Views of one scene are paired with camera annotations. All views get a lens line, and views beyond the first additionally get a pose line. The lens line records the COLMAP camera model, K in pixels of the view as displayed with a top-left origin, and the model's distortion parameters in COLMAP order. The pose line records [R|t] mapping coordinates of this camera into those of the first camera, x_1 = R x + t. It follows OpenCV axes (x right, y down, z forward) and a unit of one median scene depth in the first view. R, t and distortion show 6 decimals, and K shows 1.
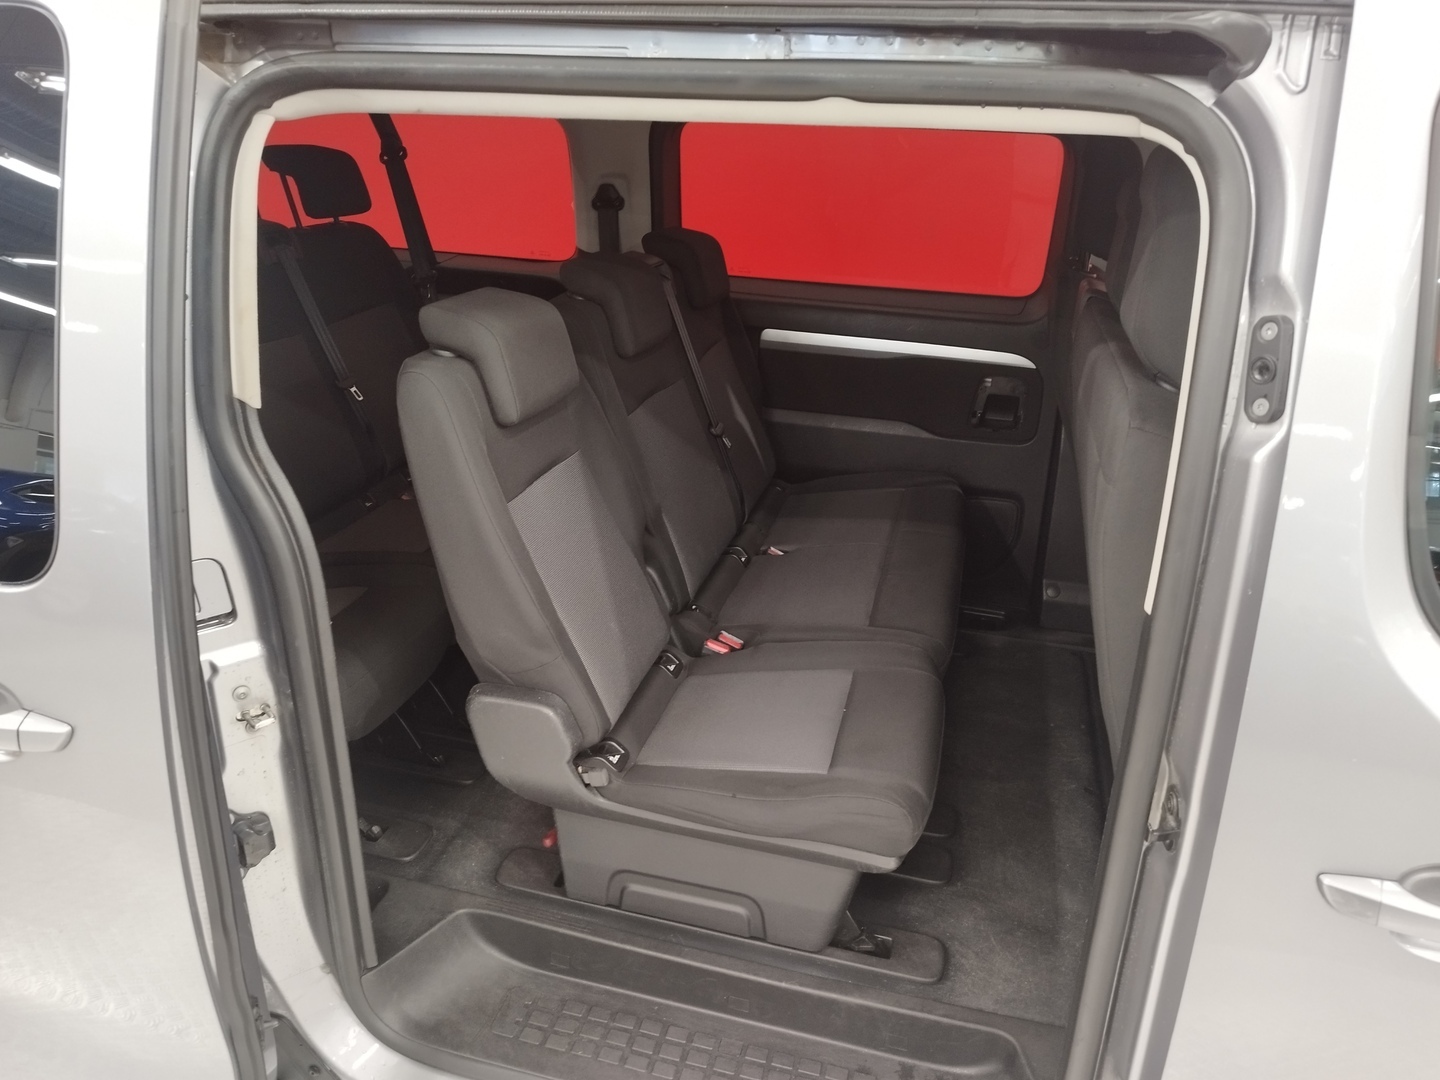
lens RADIAL K [[1084.5, 0, 723.3], [0, 1084.5, 537.7], [0, 0, 1]] dist [0.025909, -0.000061]
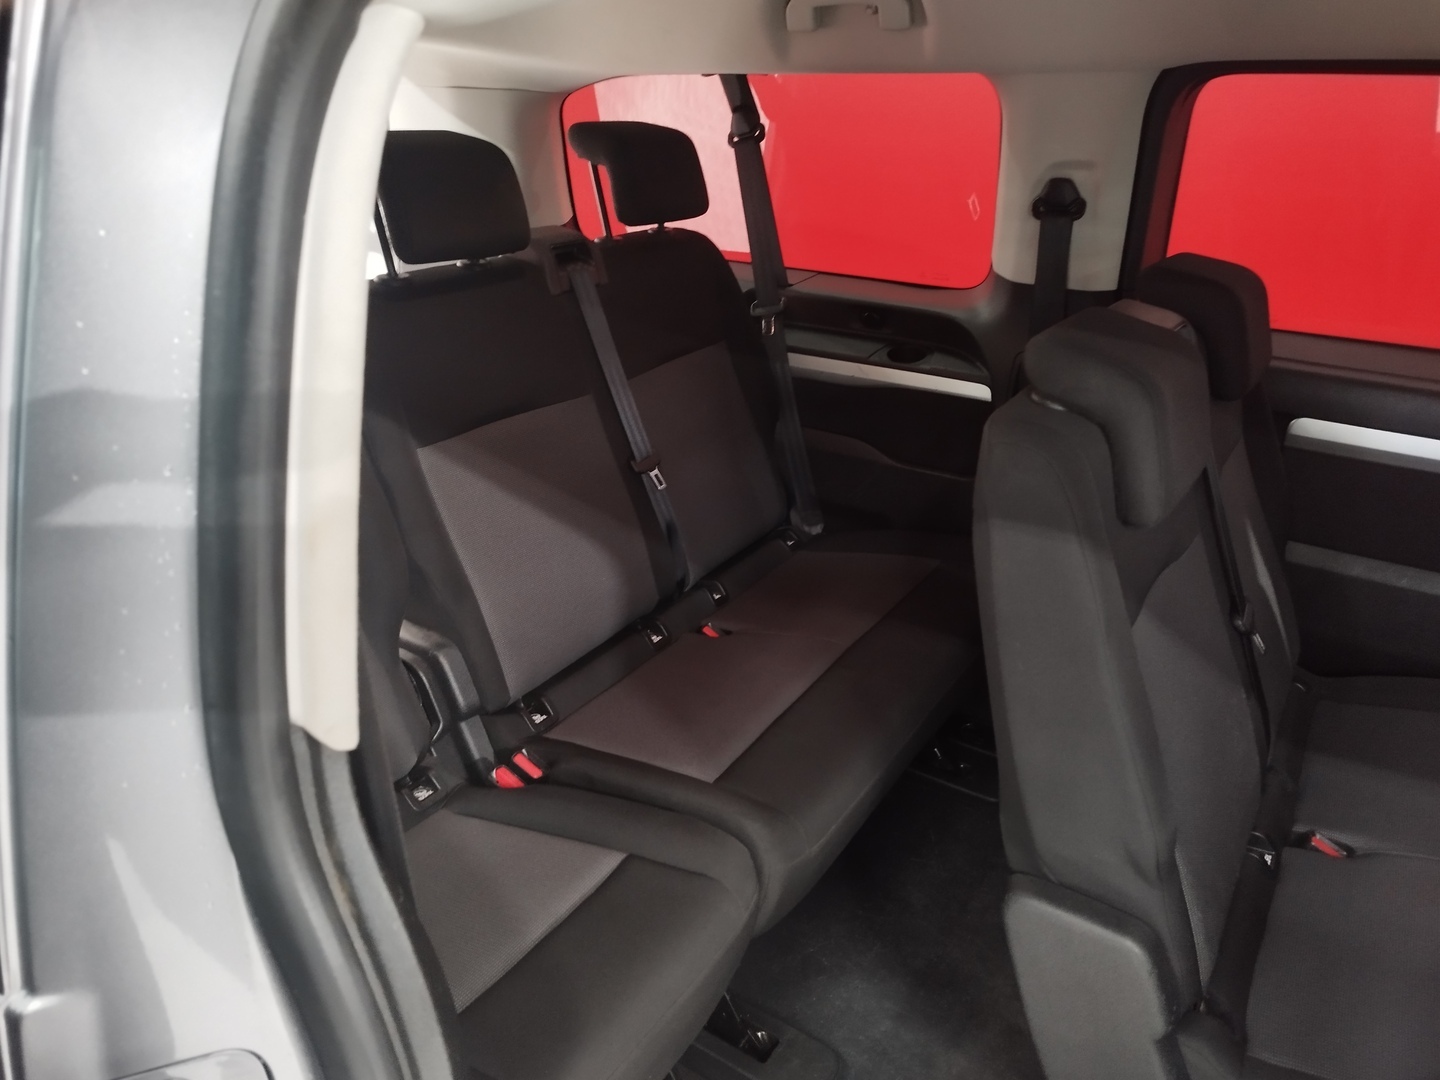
lens RADIAL K [[1069.1, 0, 703.2], [0, 1069.1, 537.1], [0, 0, 1]] dist [0.005940, 0.004328]
pose [[0.949277, 0.109221, -0.294862, -0.112386], [-0.103730, 0.994016, 0.034251, -0.131769], [0.296839, -0.001928, 0.954926, 0.384942]]
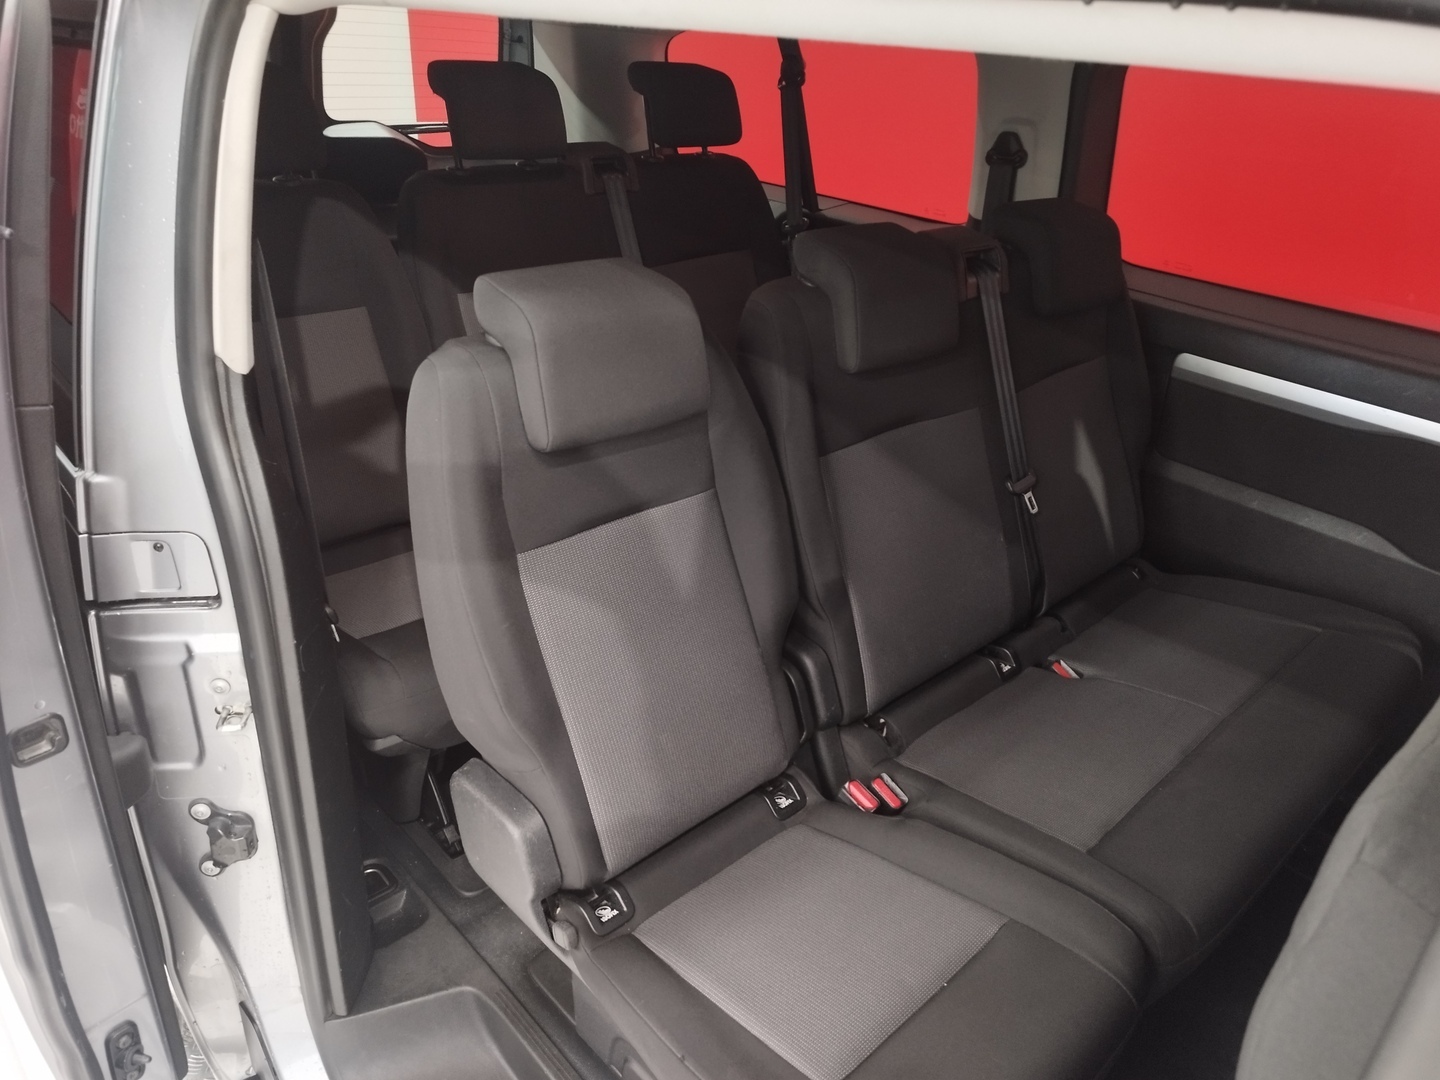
lens RADIAL K [[1069.1, 0, 703.2], [0, 1069.1, 537.1], [0, 0, 1]] dist [0.005940, 0.004328]
pose [[0.841501, 0.257032, -0.475195, 0.164024], [-0.228317, 0.966362, 0.118387, -0.102158], [0.489639, 0.008873, 0.871880, 0.273700]]
